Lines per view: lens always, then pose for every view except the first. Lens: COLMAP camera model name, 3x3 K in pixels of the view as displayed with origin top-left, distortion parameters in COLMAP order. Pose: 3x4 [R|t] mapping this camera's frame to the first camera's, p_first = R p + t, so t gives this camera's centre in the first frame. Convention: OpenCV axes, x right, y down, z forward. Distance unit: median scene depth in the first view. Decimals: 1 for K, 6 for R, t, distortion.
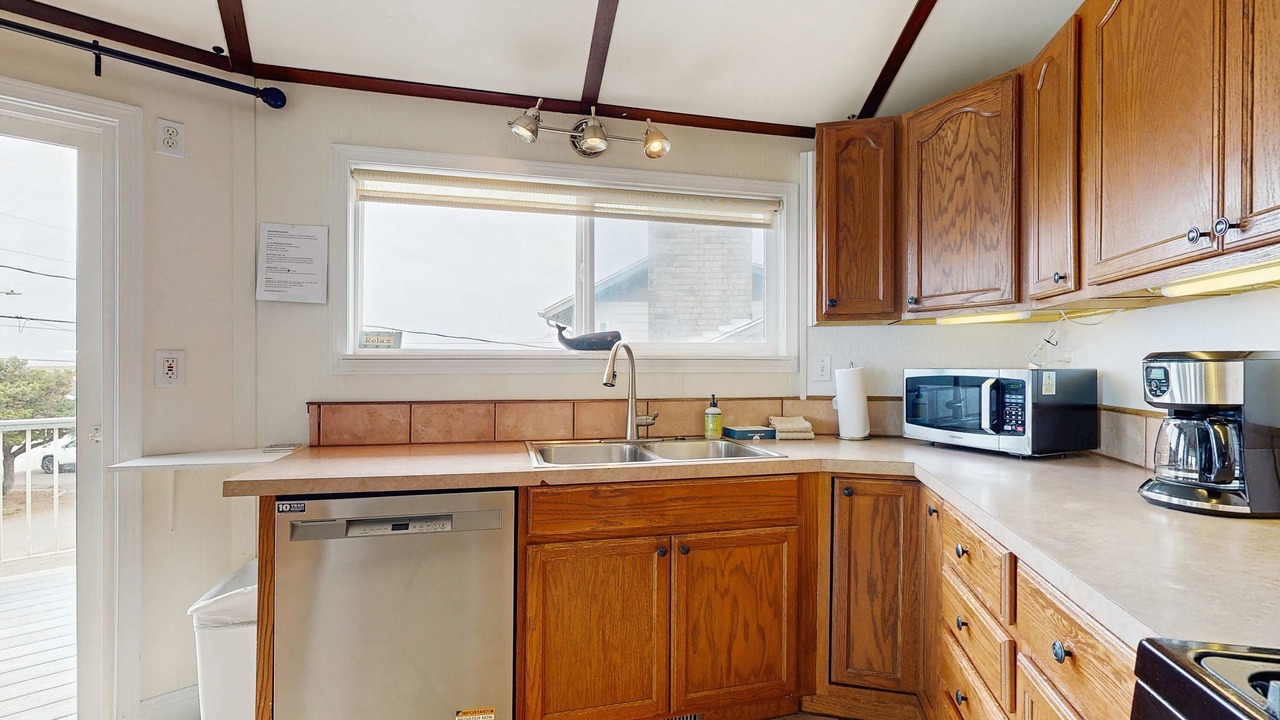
lens RADIAL K [[564.8, 0, 639.0], [0, 564.8, 365.1], [0, 0, 1]] dist [0.003426, 0.000376]
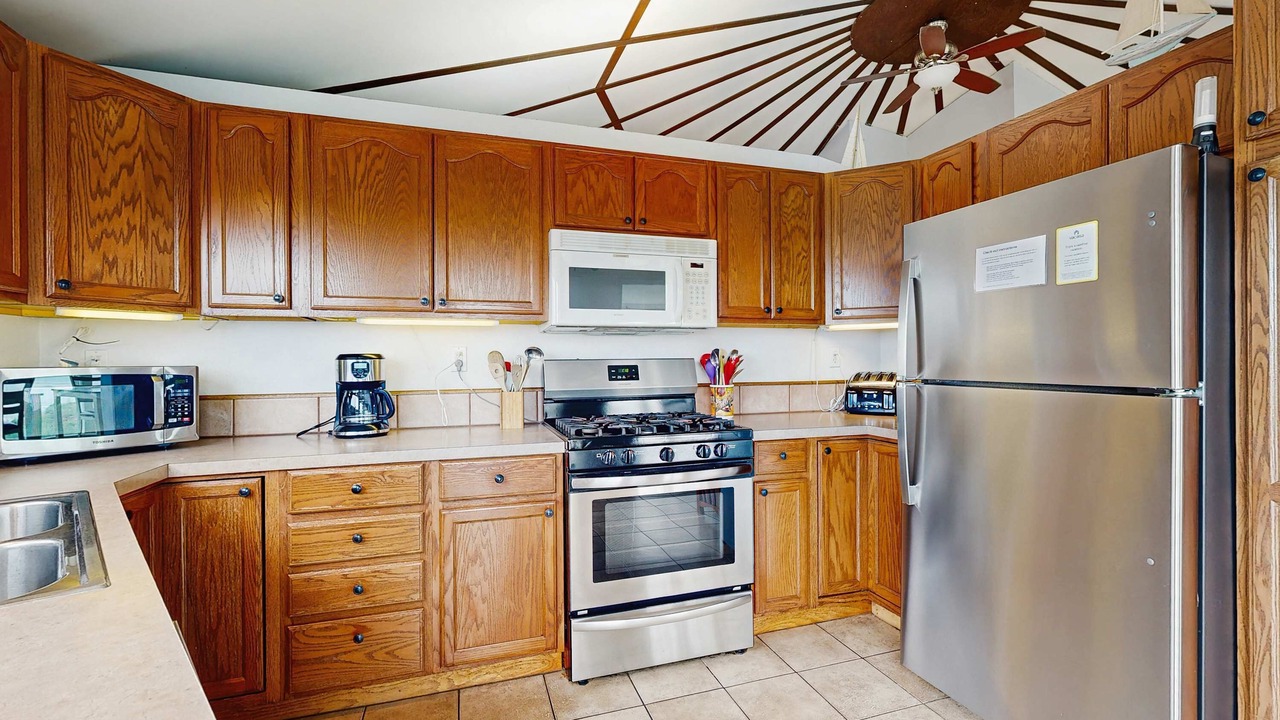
lens RADIAL K [[564.8, 0, 646.0], [0, 564.8, 356.5], [0, 0, 1]] dist [0.003426, 0.000376]
pose [[-0.523942, 0.011341, 0.851679, -0.705171], [0.008824, 0.999930, -0.007886, 0.005164], [-0.851708, 0.003383, -0.524005, 0.757043]]
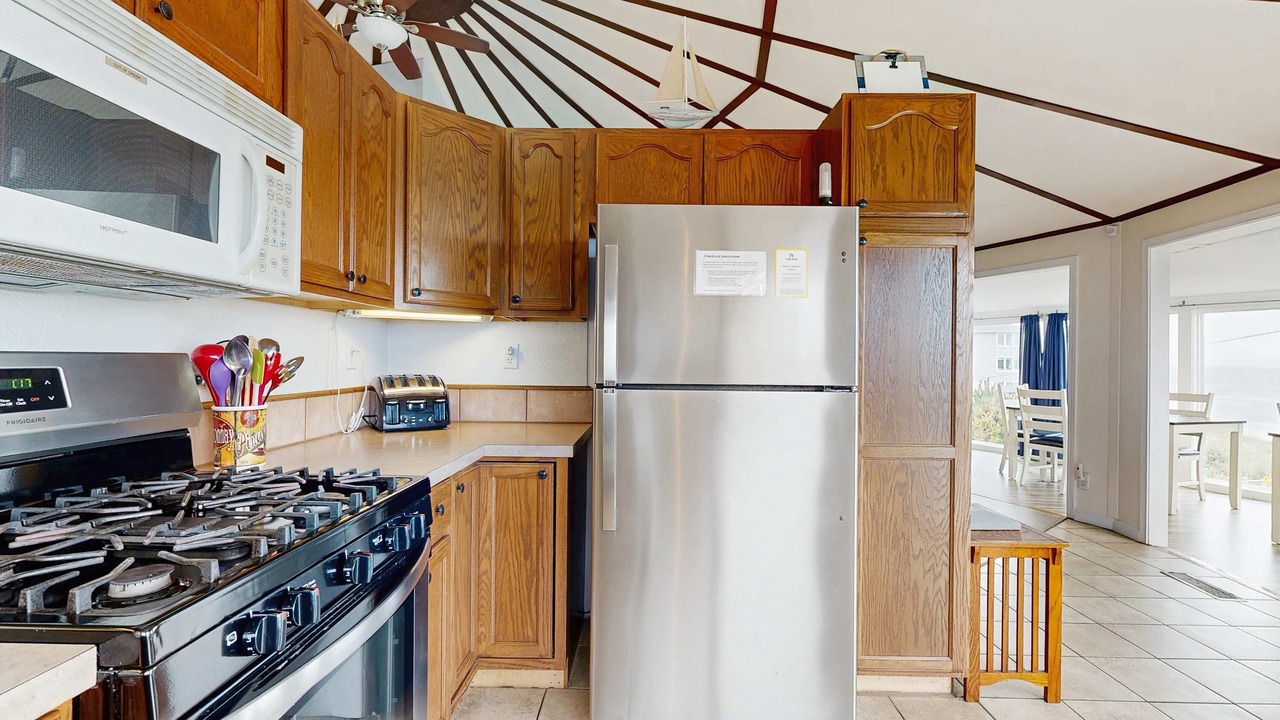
lens RADIAL K [[564.8, 0, 643.3], [0, 564.8, 357.7], [0, 0, 1]] dist [0.003426, 0.000376]
pose [[-0.976594, -0.007074, -0.214975, 0.089780], [-0.007054, 0.999975, -0.000862, 0.001480], [0.214976, 0.000675, -0.976619, 0.686286]]
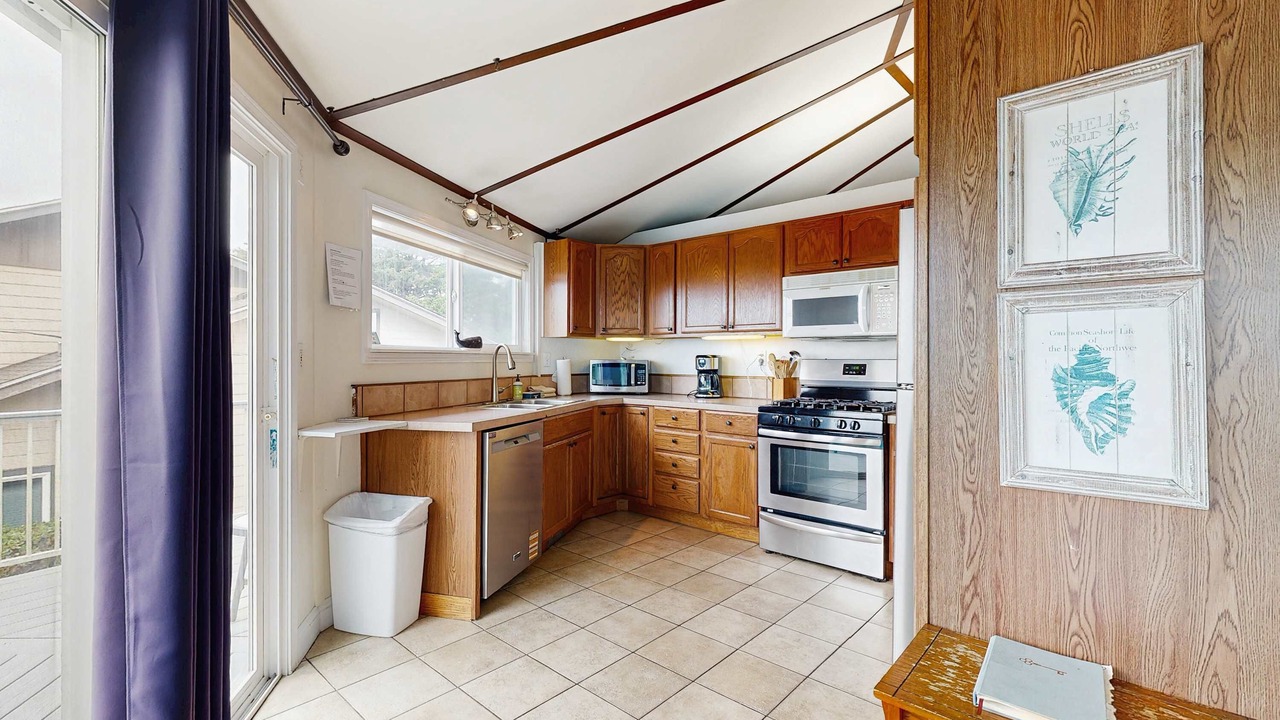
lens RADIAL K [[564.8, 0, 641.1], [0, 564.8, 355.8], [0, 0, 1]] dist [0.003426, 0.000376]
pose [[0.479347, 0.008483, 0.877584, -1.512864], [-0.005236, 0.999963, -0.006806, 0.005020], [-0.877610, -0.001332, 0.479374, -0.224582]]
